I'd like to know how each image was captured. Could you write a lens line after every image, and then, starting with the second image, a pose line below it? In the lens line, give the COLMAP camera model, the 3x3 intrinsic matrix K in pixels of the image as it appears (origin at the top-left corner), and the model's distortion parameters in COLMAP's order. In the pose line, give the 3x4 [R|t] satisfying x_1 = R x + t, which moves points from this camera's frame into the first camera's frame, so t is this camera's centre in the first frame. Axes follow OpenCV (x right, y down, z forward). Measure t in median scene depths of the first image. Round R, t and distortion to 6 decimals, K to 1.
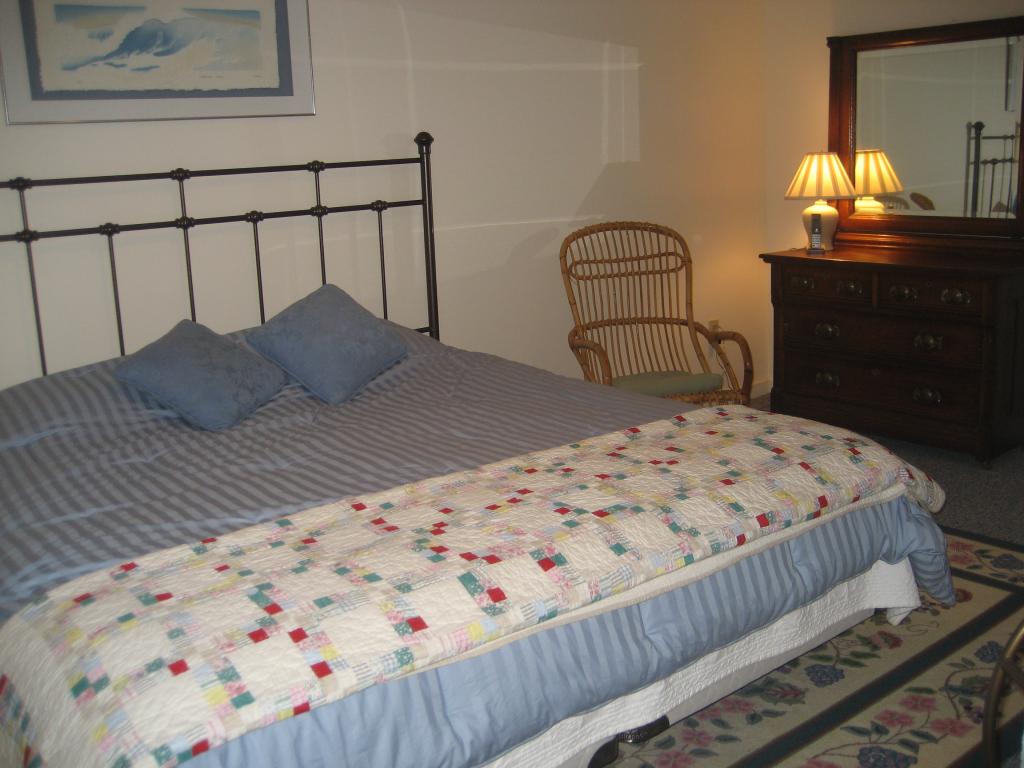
lens RADIAL K [[1068.7, 0, 525.4], [0, 1068.7, 382.0], [0, 0, 1]] dist [-0.152205, 0.201189]
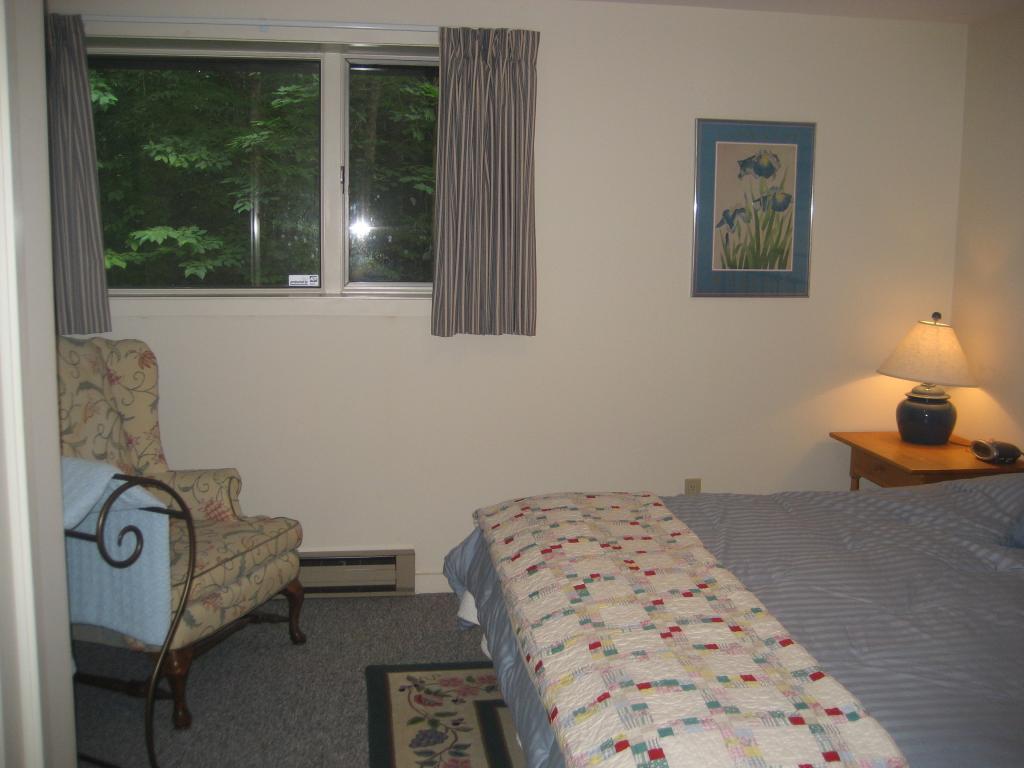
lens RADIAL K [[1068.7, 0, 525.4], [0, 1068.7, 382.0], [0, 0, 1]] dist [-0.152205, 0.201189]
pose [[-0.514957, 0.156773, -0.842758, 0.710211], [-0.180561, 0.941240, 0.285422, -0.282355], [0.837984, 0.299149, -0.456391, 0.930225]]
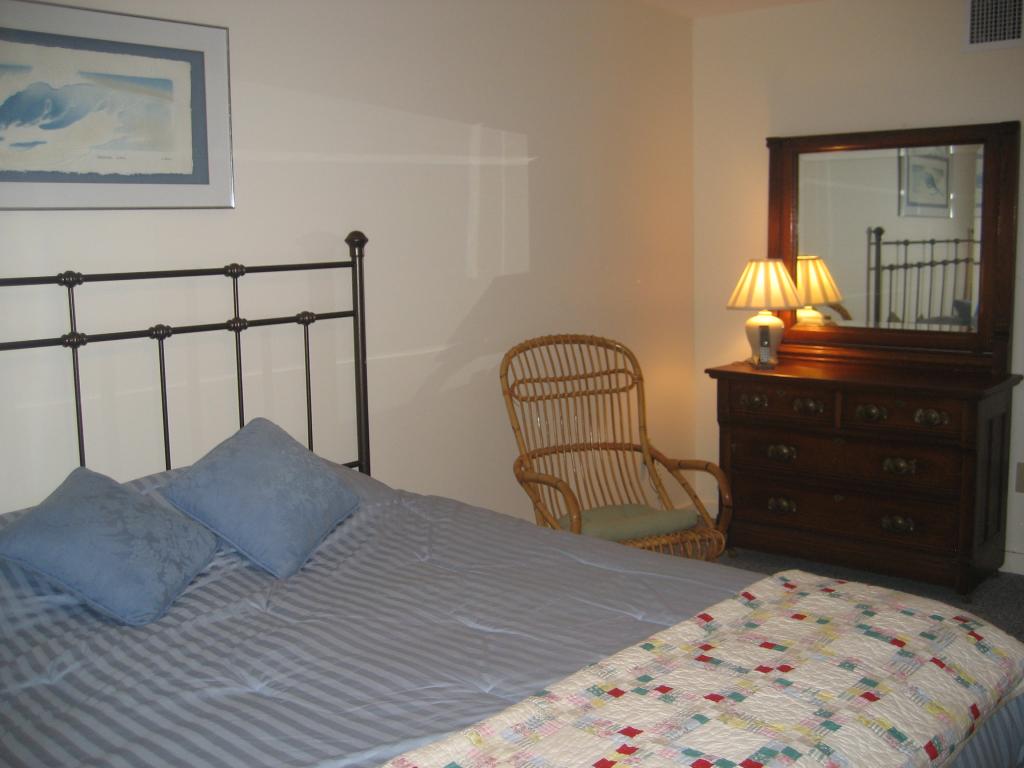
lens RADIAL K [[1068.7, 0, 525.4], [0, 1068.7, 382.0], [0, 0, 1]] dist [-0.152205, 0.201189]
pose [[0.985185, -0.000376, 0.171493, -0.134619], [0.014815, 0.996445, -0.082929, -0.053919], [-0.170853, 0.084241, 0.981689, 0.190571]]
